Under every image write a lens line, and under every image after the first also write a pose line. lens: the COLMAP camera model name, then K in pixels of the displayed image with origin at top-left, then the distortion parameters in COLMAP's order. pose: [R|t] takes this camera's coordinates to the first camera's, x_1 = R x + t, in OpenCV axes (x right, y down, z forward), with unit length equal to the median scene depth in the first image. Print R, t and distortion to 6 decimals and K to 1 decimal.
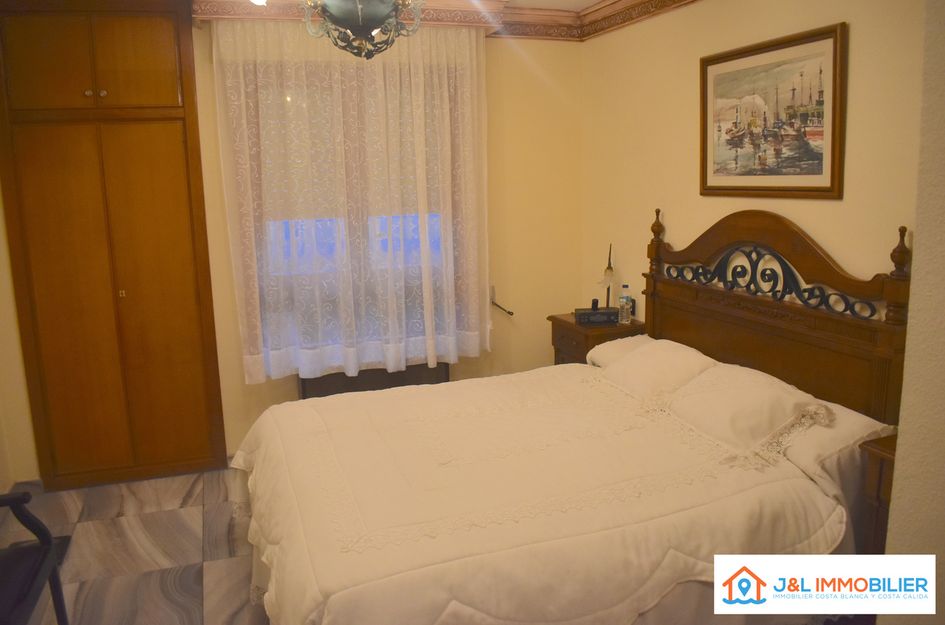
lens RADIAL K [[736.9, 0, 474.8], [0, 736.9, 311.0], [0, 0, 1]] dist [-0.093865, 0.015838]
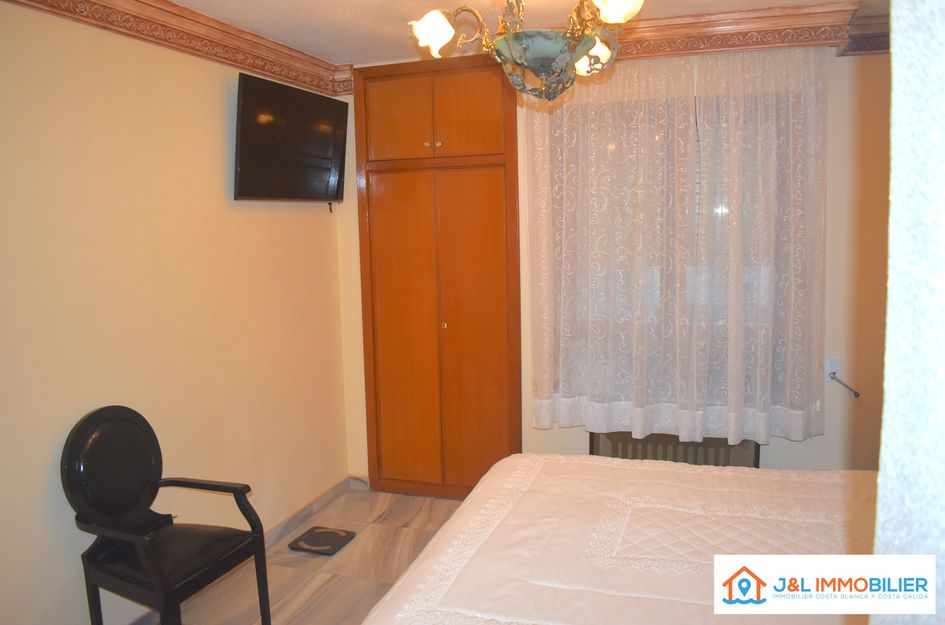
lens RADIAL K [[736.9, 0, 471.8], [0, 736.9, 313.0], [0, 0, 1]] dist [-0.093865, 0.015838]
pose [[0.780260, 0.081982, -0.620059, 0.234569], [-0.111090, 0.993775, -0.008399, -0.038043], [0.615510, 0.075436, 0.784510, 0.148572]]
